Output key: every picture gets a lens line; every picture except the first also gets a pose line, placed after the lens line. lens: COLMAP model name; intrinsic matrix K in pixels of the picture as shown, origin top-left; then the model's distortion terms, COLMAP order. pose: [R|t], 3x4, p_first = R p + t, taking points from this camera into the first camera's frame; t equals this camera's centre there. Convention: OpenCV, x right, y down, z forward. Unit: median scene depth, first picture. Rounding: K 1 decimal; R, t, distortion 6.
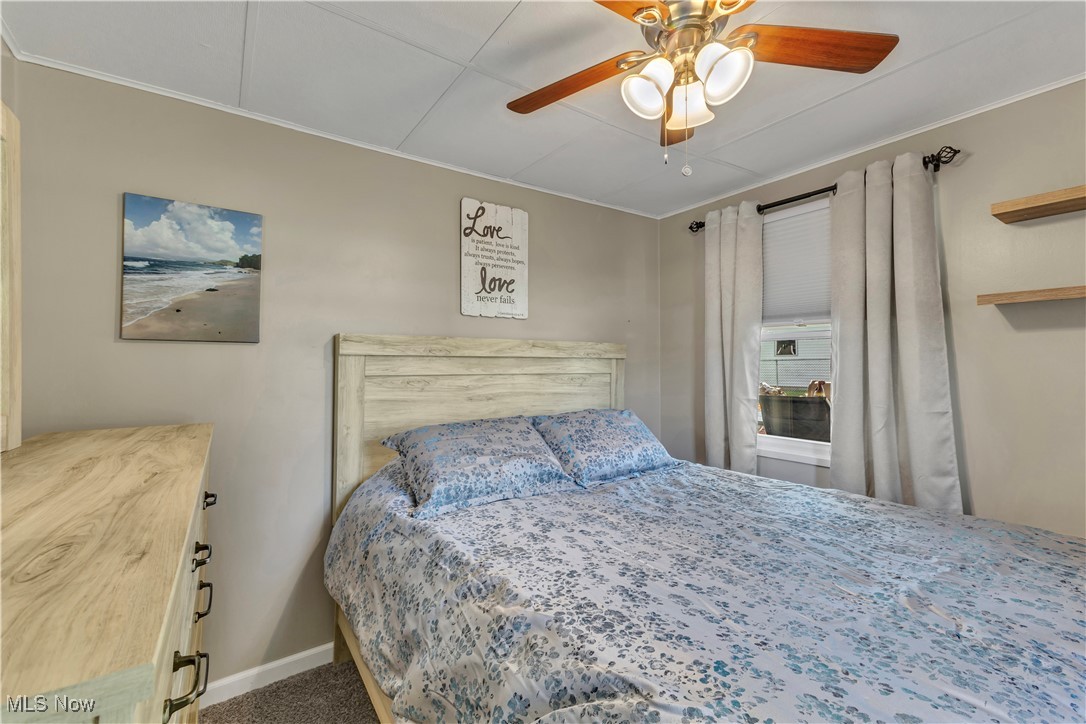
lens RADIAL K [[463.4, 0, 544.9], [0, 463.4, 350.6], [0, 0, 1]] dist [0.014867, 0.000030]
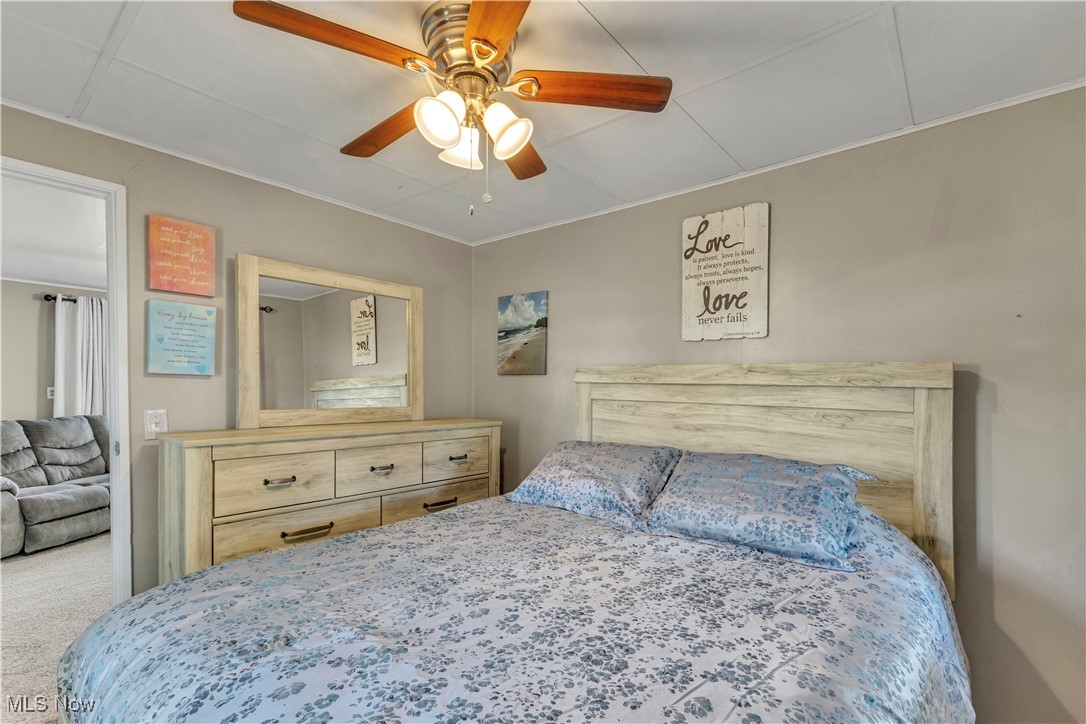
lens RADIAL K [[495.3, 0, 540.5], [0, 495.3, 389.2], [0, 0, 1]] dist [-0.002073, -0.000843]
pose [[0.258123, 0.016630, -0.965969, 0.744845], [0.016691, 0.999626, 0.021670, -0.003398], [0.965968, -0.021716, 0.257749, 0.434106]]
